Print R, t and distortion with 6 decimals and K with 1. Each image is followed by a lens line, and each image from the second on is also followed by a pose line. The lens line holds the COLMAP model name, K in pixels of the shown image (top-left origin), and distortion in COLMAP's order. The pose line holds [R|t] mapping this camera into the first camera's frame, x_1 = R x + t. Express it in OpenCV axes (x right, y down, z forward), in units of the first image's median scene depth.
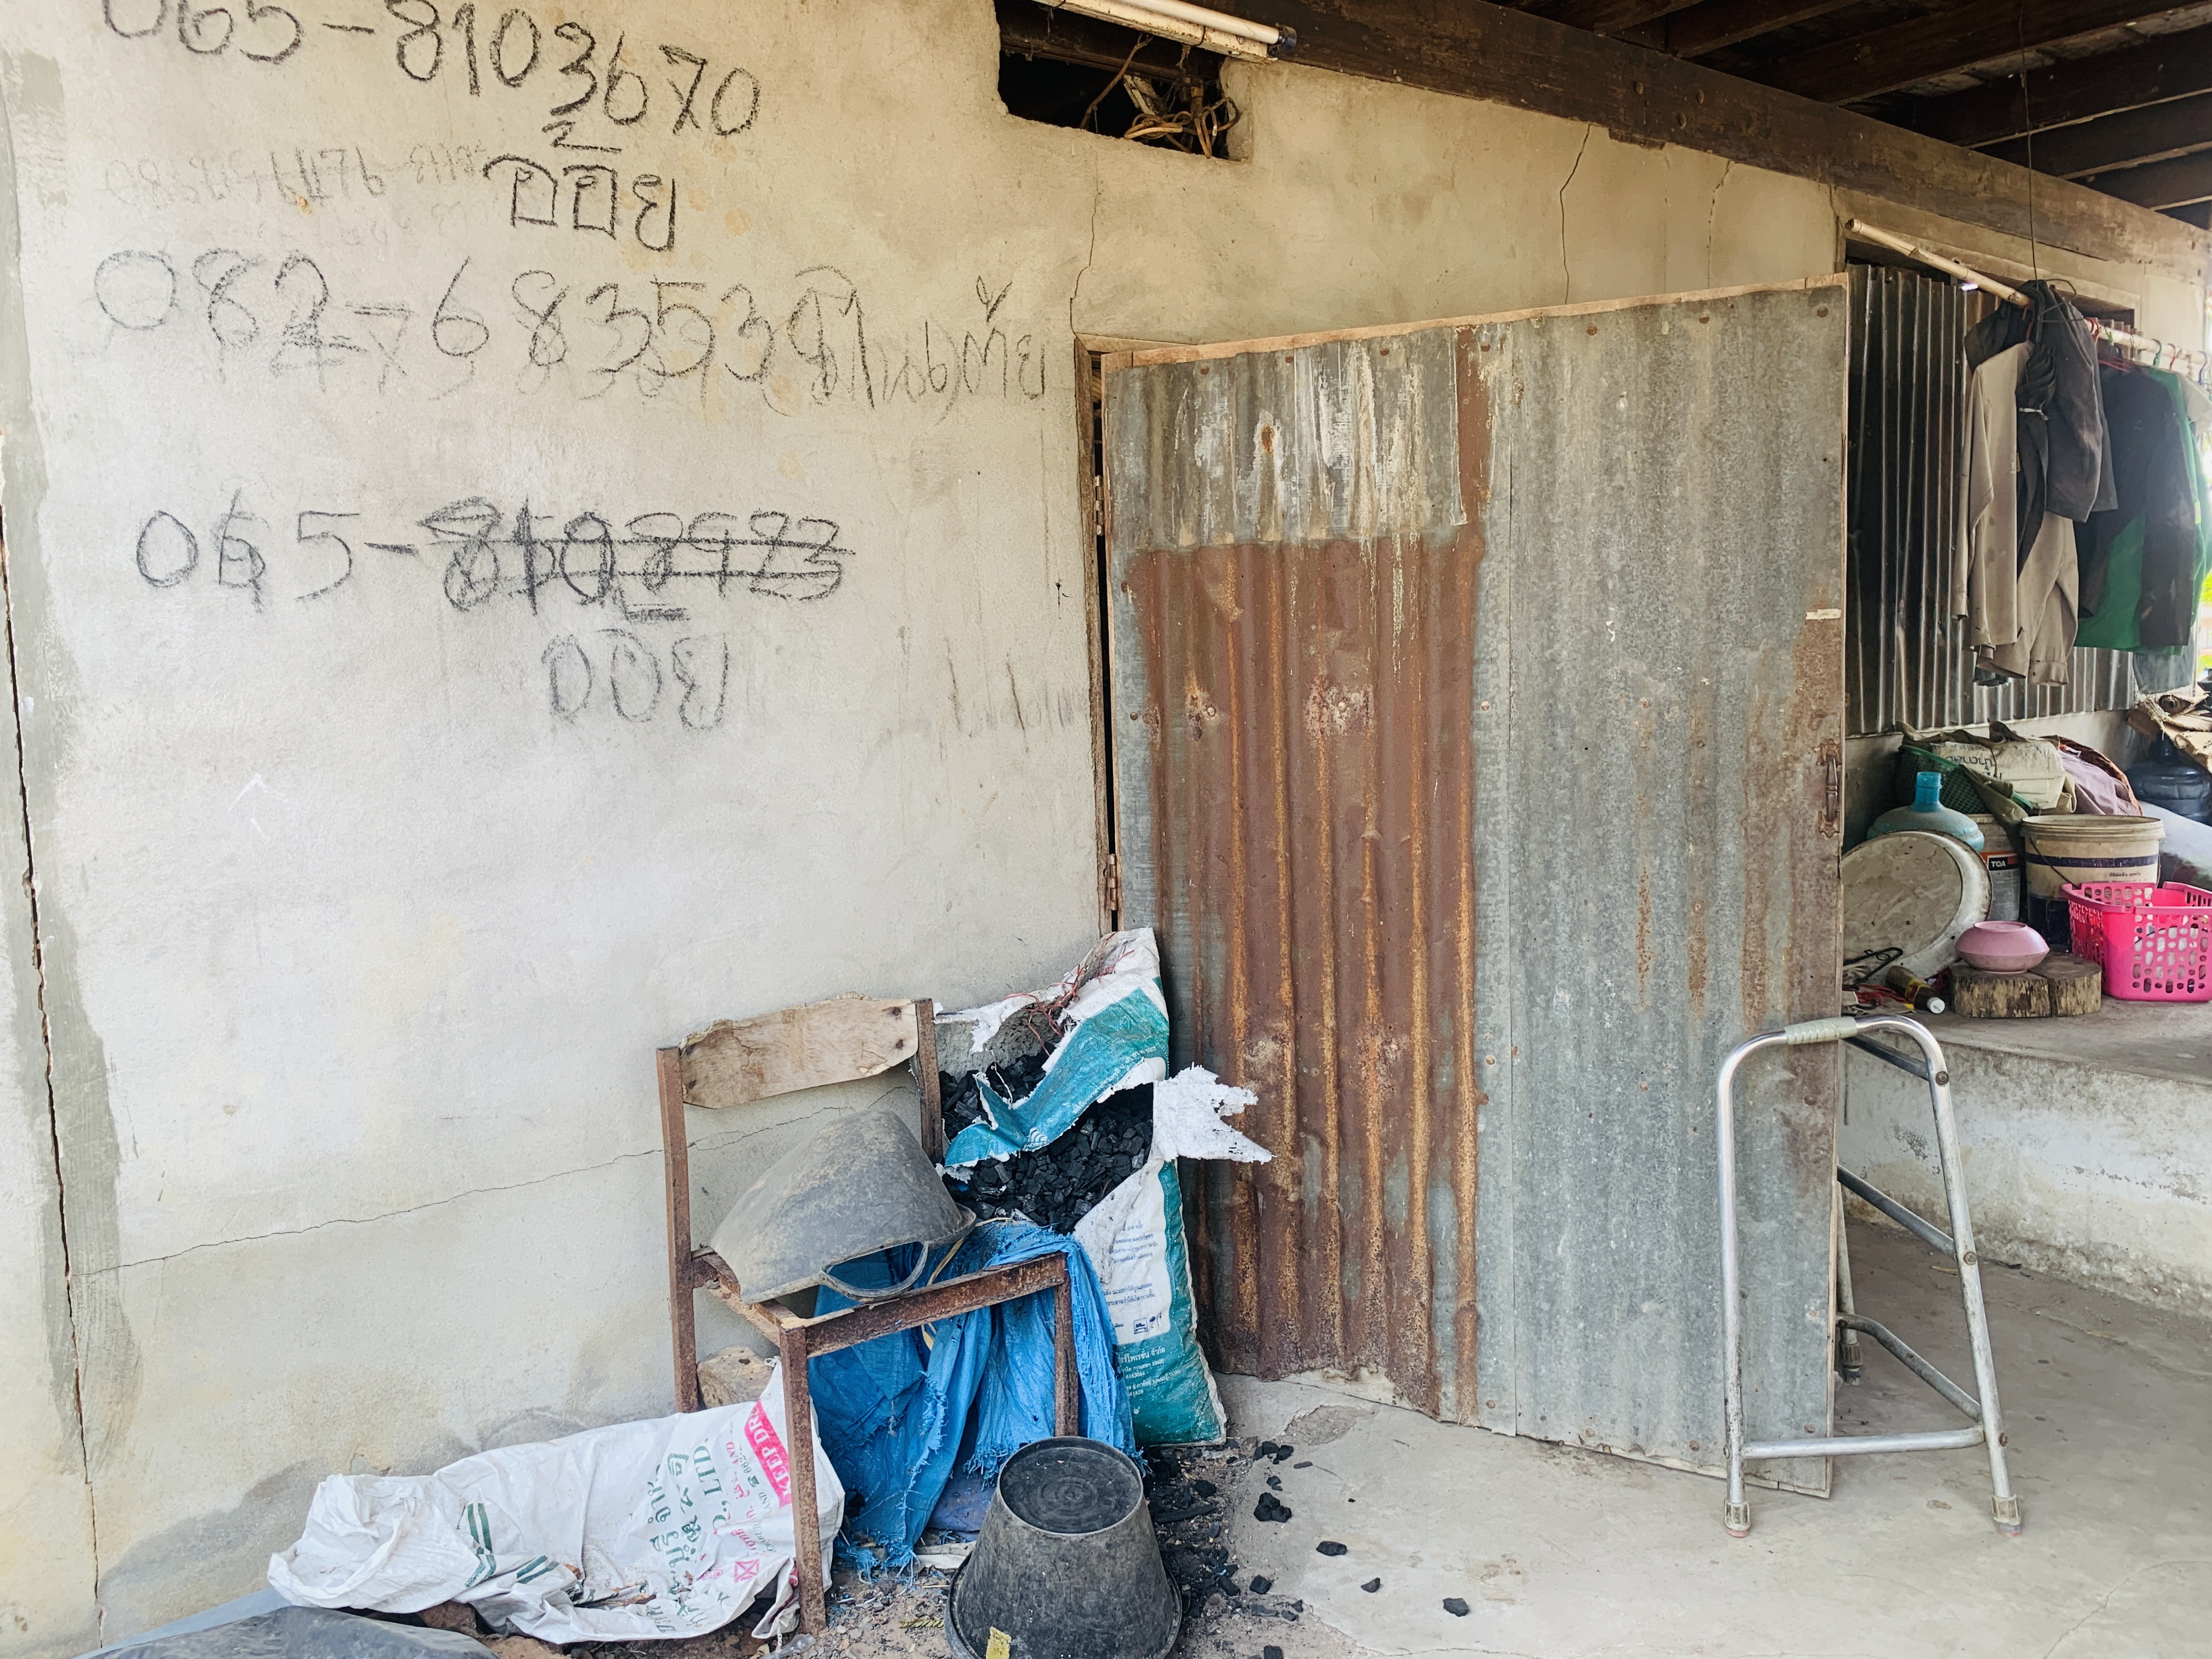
lens RADIAL K [[1694.9, 0, 1102.8], [0, 1694.9, 821.2], [0, 0, 1]] dist [0.038387, -0.062268]
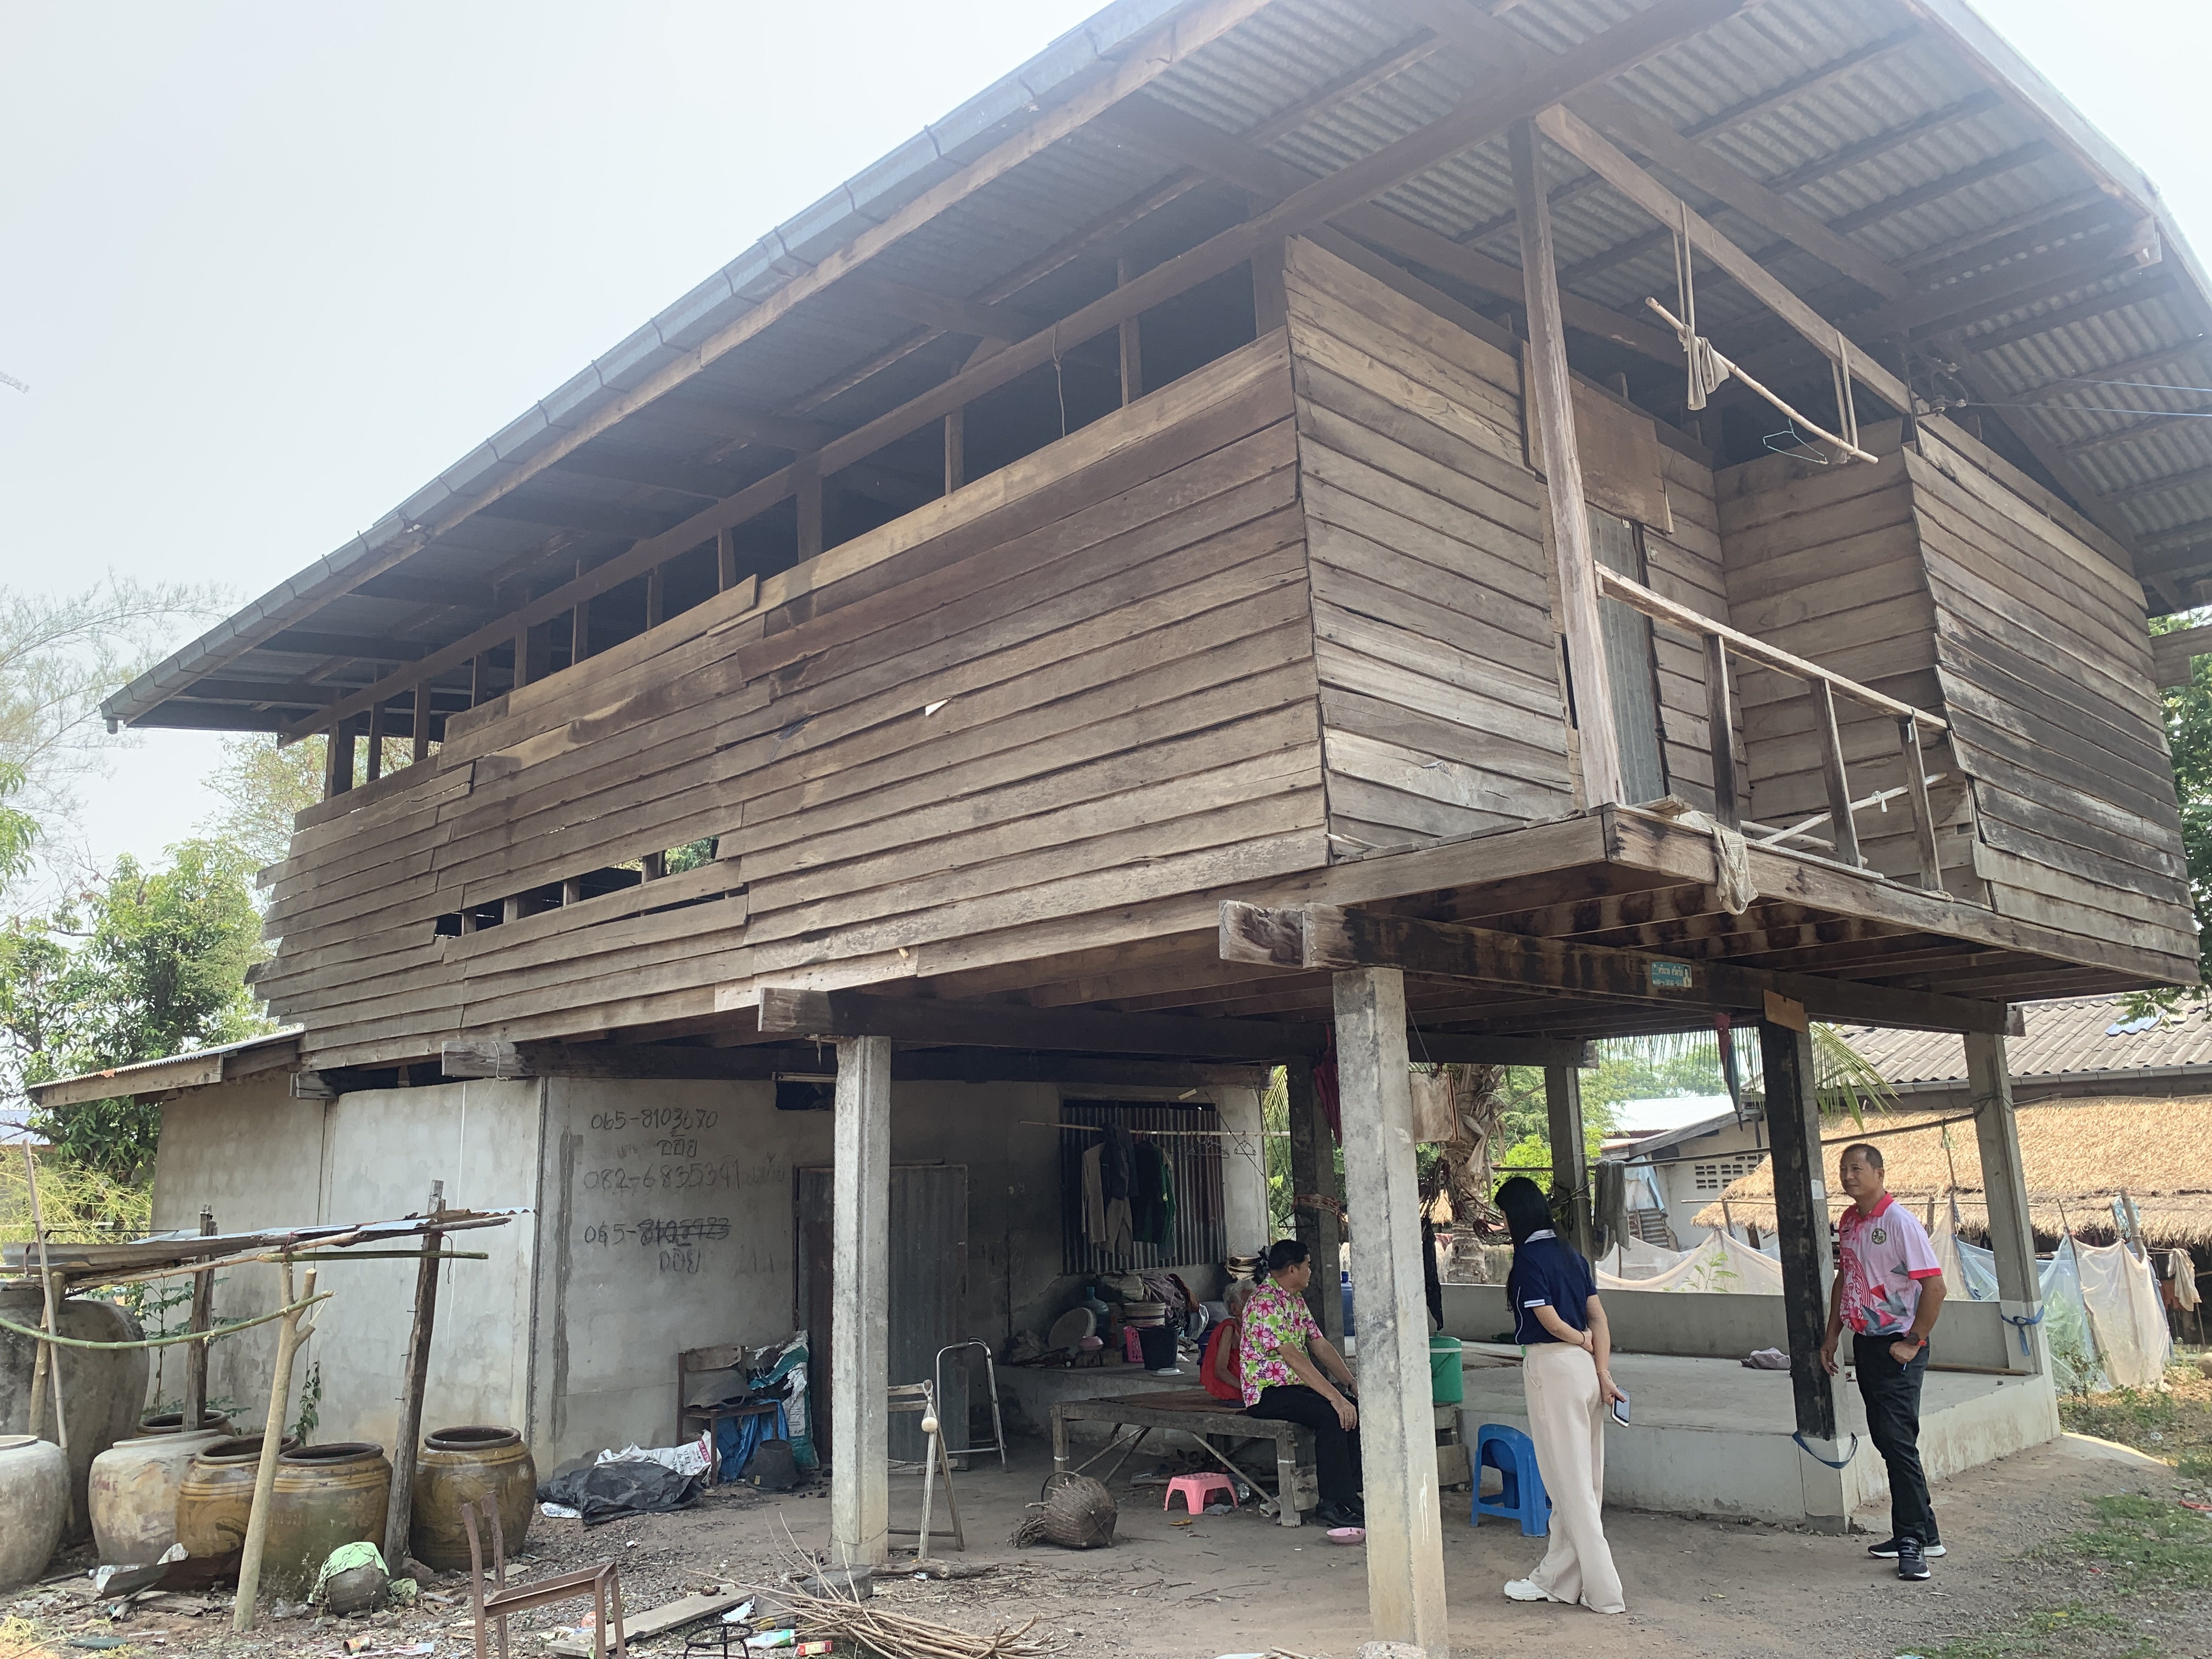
lens RADIAL K [[1685.4, 0, 1088.9], [0, 1685.4, 833.5], [0, 0, 1]] dist [0.081269, -0.128464]
pose [[0.991708, 0.028332, 0.125351, 0.155268], [0.011307, 0.952377, -0.304713, 0.182821], [-0.128015, 0.303604, 0.944159, -3.092361]]
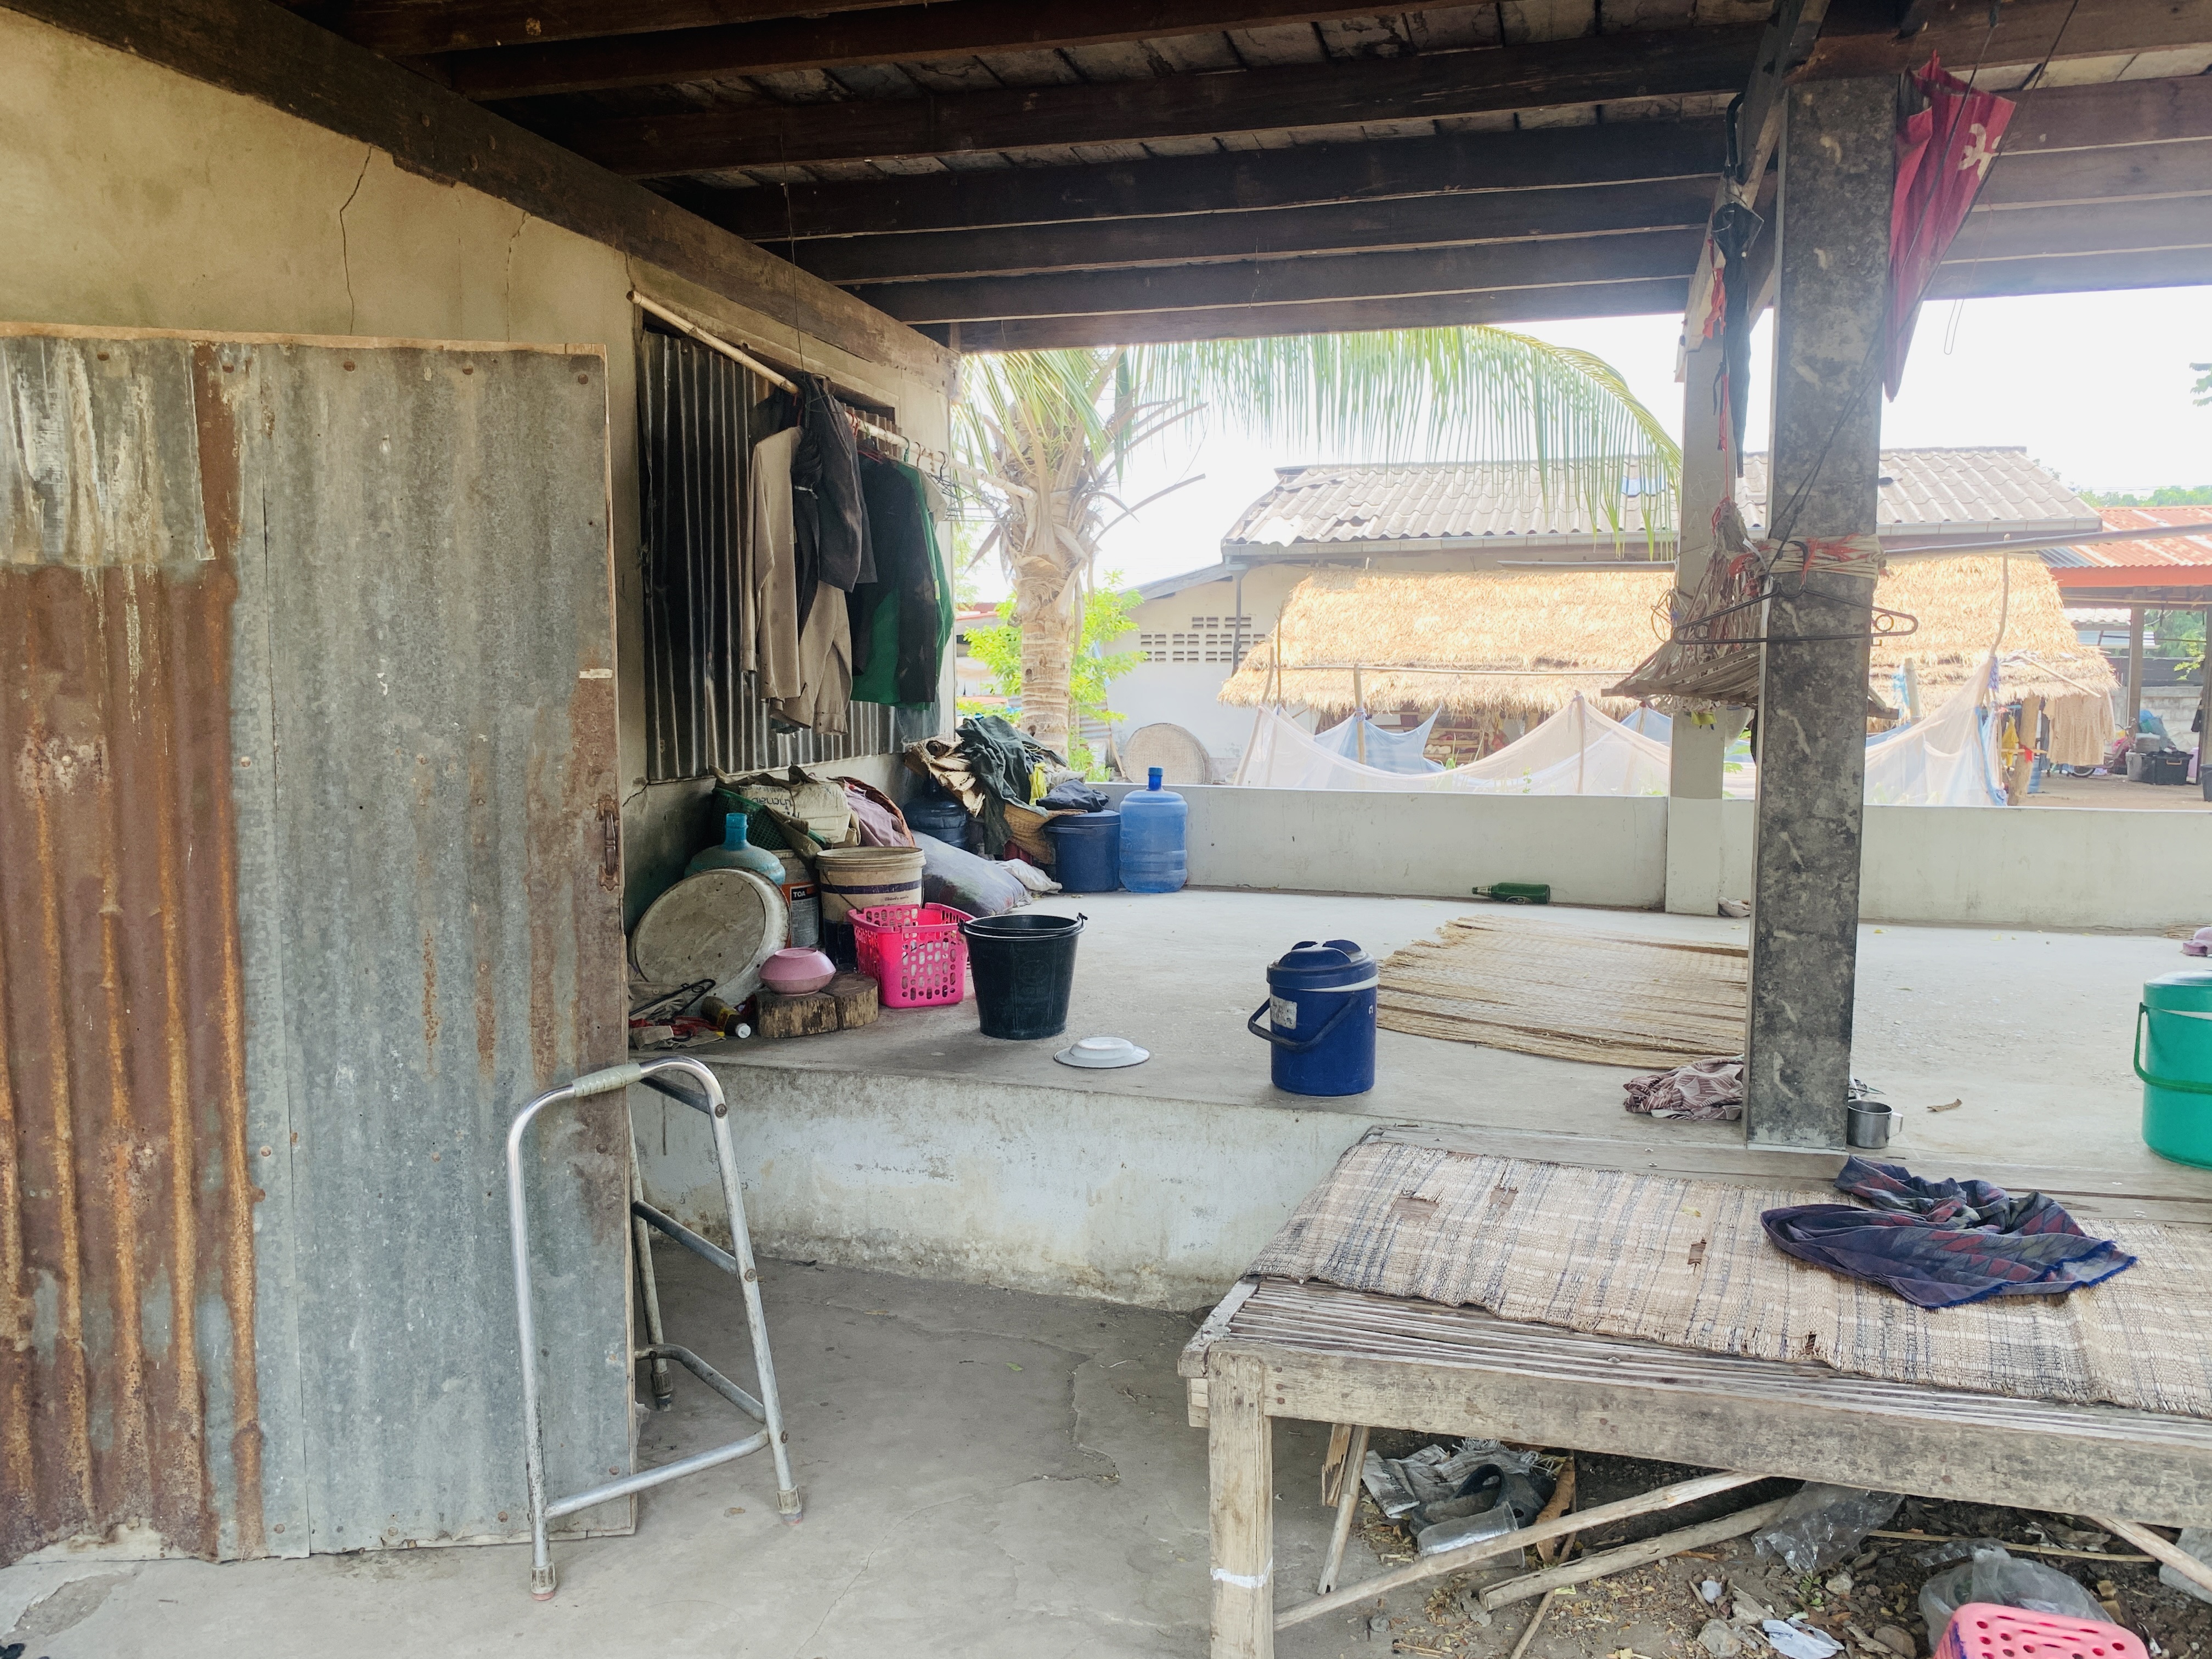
lens RADIAL K [[1682.3, 0, 1102.6], [0, 1682.3, 823.3], [0, 0, 1]] dist [0.041474, -0.053356]
pose [[0.802757, -0.026320, 0.595725, 0.052752], [0.036422, 0.999324, -0.004928, -0.013671], [-0.595193, 0.025654, 0.803173, 0.002580]]
